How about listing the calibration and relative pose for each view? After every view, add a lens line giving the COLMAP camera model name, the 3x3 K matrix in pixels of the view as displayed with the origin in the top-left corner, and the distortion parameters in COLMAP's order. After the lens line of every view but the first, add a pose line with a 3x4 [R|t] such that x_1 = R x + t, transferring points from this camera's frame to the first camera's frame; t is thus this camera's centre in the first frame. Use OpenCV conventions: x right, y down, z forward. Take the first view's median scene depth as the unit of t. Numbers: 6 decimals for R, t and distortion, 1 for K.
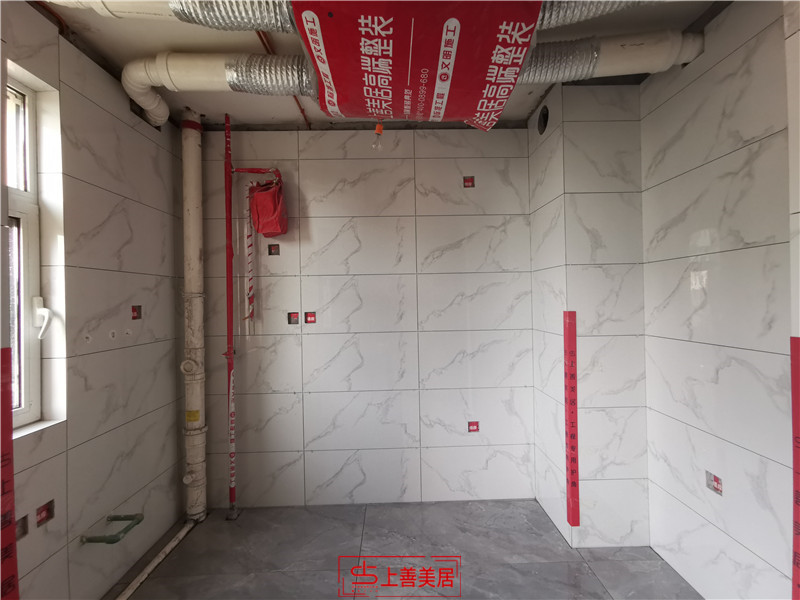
lens RADIAL K [[370.4, 0, 402.3], [0, 370.4, 296.8], [0, 0, 1]] dist [-0.006776, 0.008793]
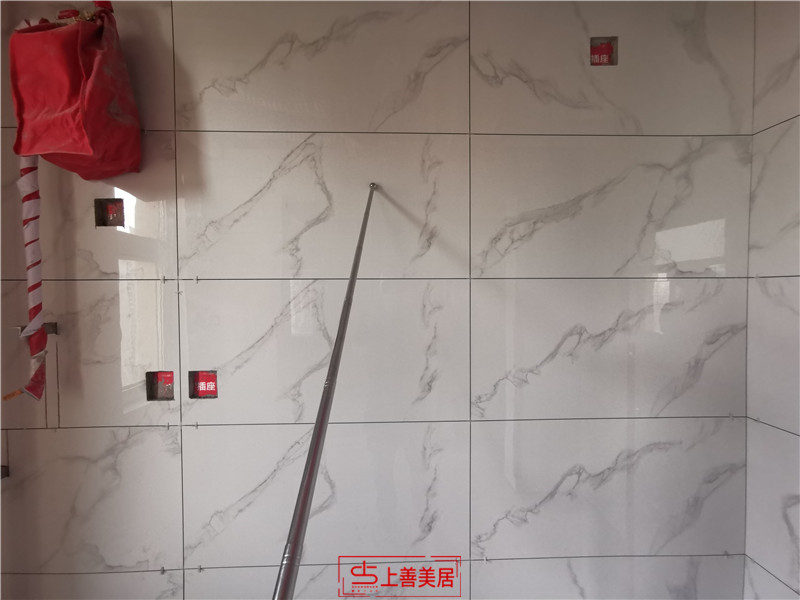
lens RADIAL K [[370.4, 0, 401.4], [0, 370.4, 301.5], [0, 0, 1]] dist [-0.006776, 0.008793]
pose [[0.999888, 0.014948, -0.001160, -0.036870], [-0.014915, 0.999590, 0.024456, -0.048771], [0.001525, -0.024436, 0.999700, 0.630520]]
